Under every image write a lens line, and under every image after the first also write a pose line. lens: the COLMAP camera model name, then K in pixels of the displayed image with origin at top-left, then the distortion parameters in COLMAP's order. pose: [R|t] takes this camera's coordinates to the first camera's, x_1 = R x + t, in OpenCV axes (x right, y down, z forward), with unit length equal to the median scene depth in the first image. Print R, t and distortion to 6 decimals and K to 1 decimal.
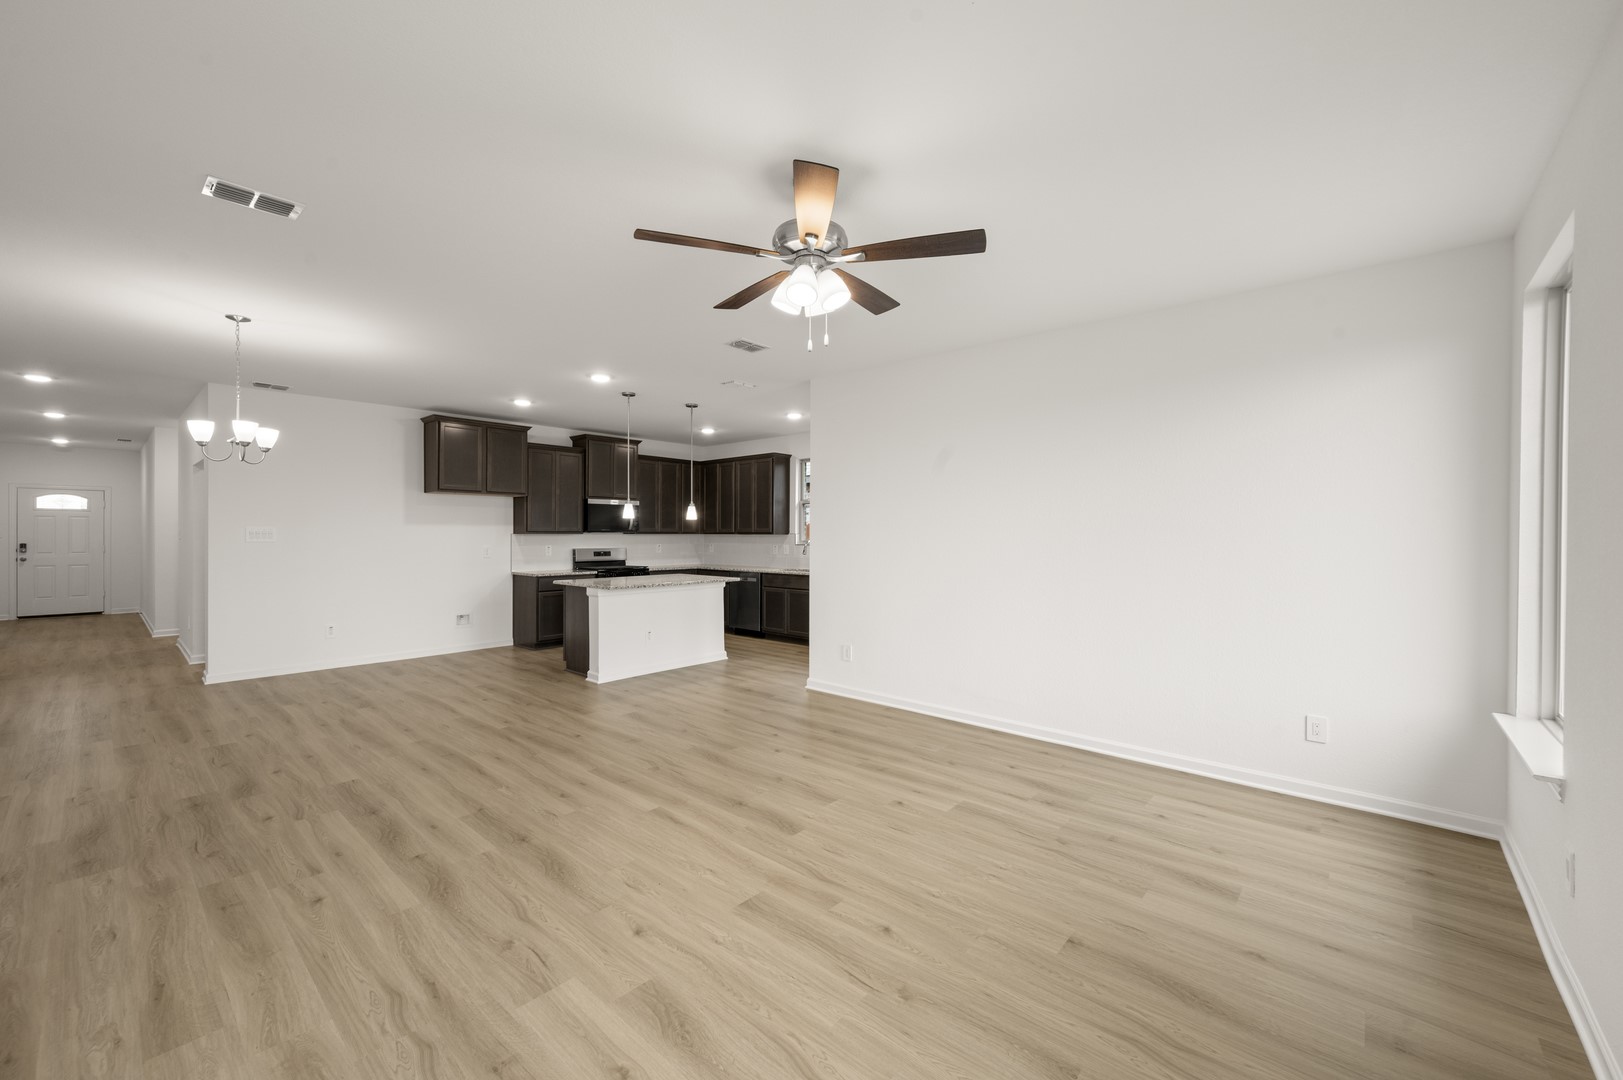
lens RADIAL K [[639.8, 0, 816.4], [0, 639.8, 536.6], [0, 0, 1]] dist [0.001734, 0.000110]
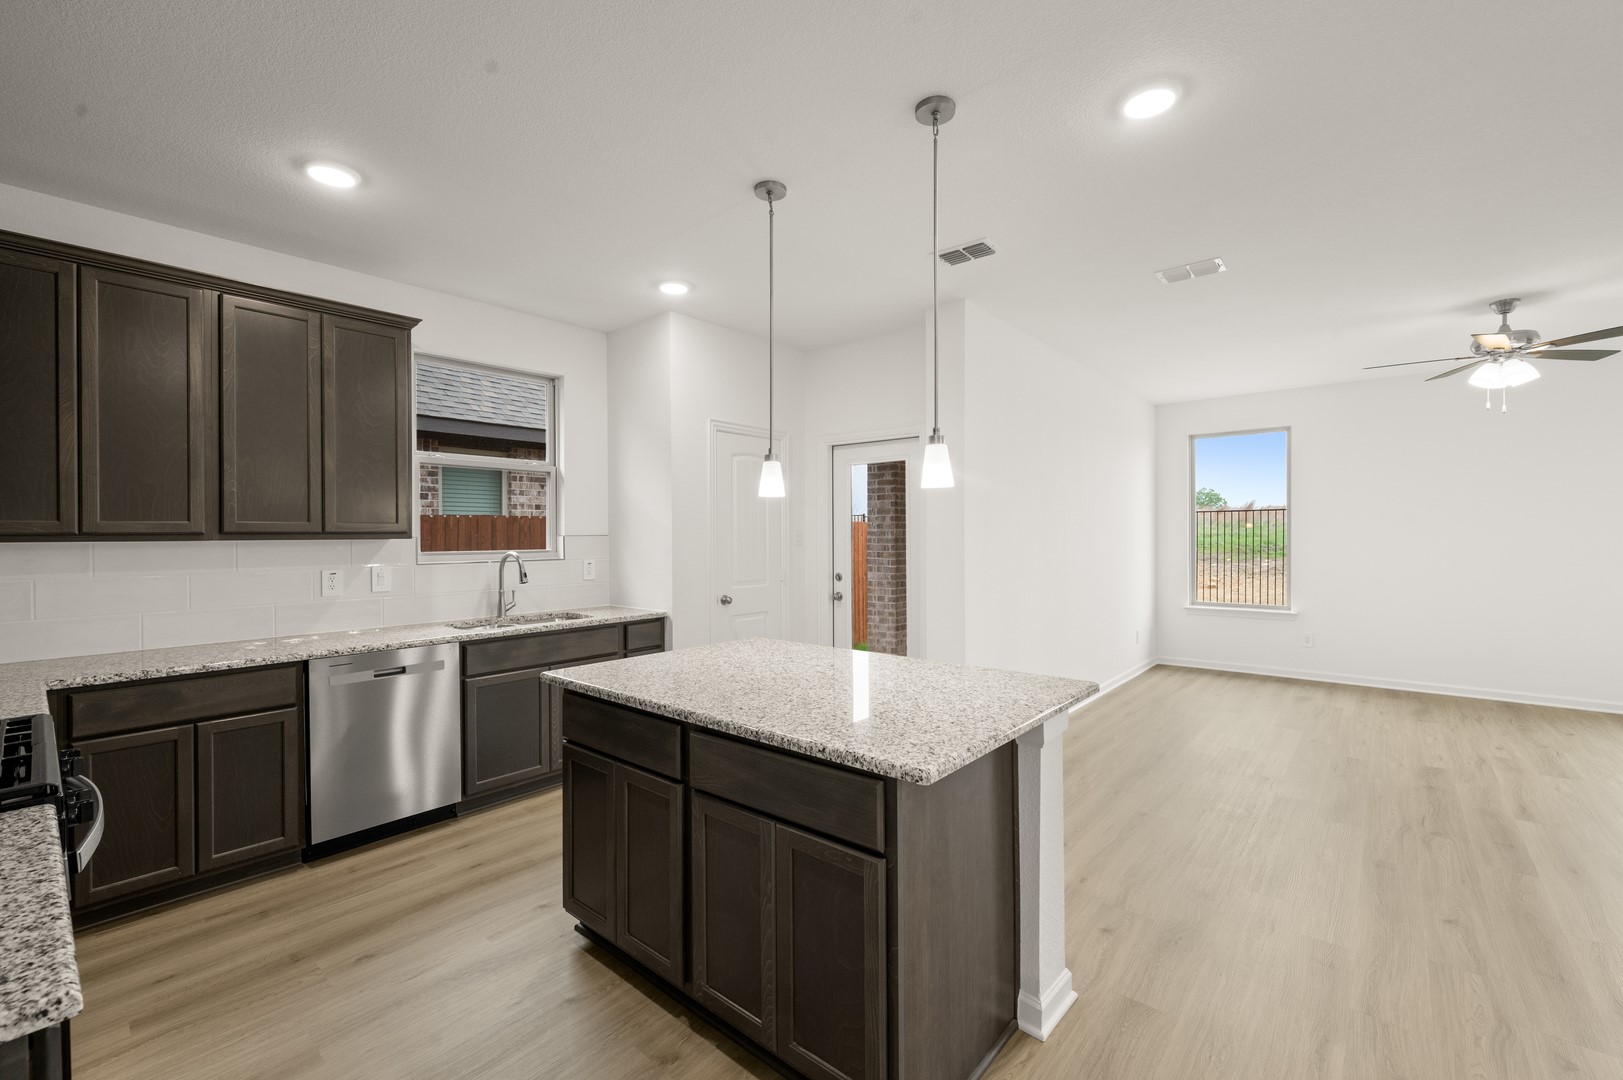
lens RADIAL K [[673.9, 0, 811.5], [0, 673.9, 540.0], [0, 0, 1]] dist [-0.000912, -0.000151]
pose [[-0.011395, -0.009510, 0.999890, -1.491681], [0.008978, 0.999913, 0.009612, -0.013945], [-0.999895, 0.009086, -0.011309, 2.493095]]
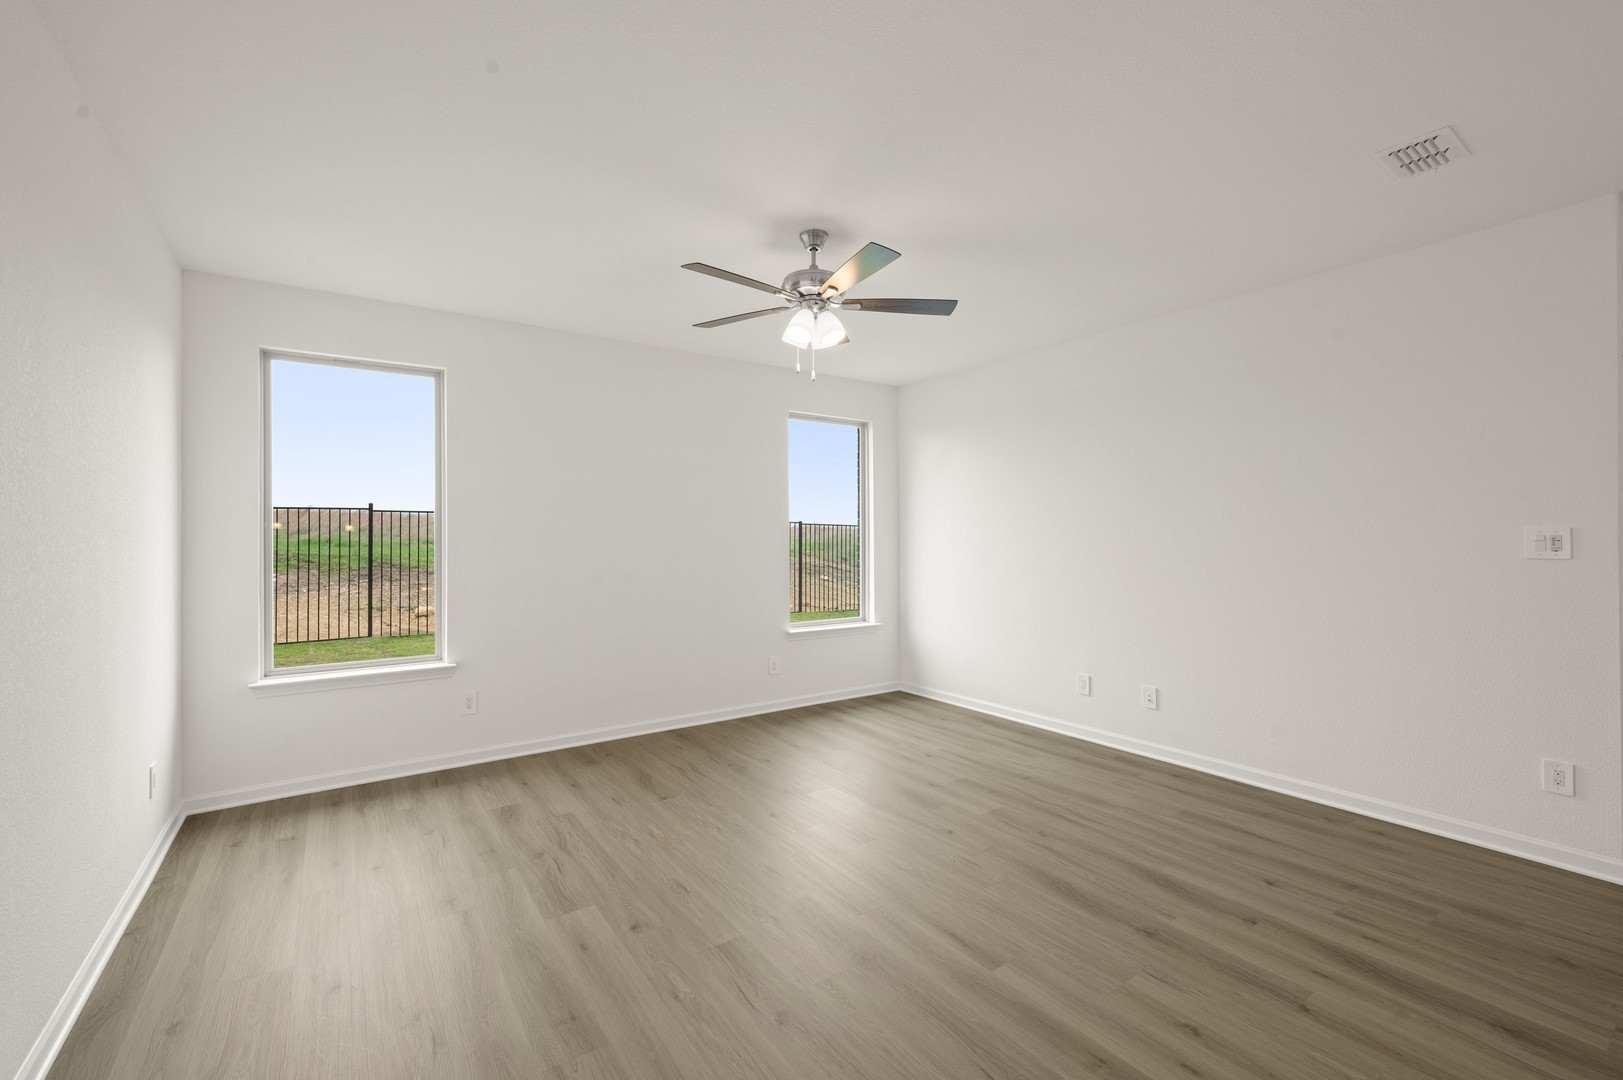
lens RADIAL K [[685.2, 0, 814.9], [0, 685.2, 529.9], [0, 0, 1]] dist [0.000992, 0.000145]
pose [[-0.971292, 0.003276, 0.237868, -0.288997], [0.001883, 0.999980, -0.006083, -0.008204], [-0.237883, -0.005461, -0.971278, 2.058990]]
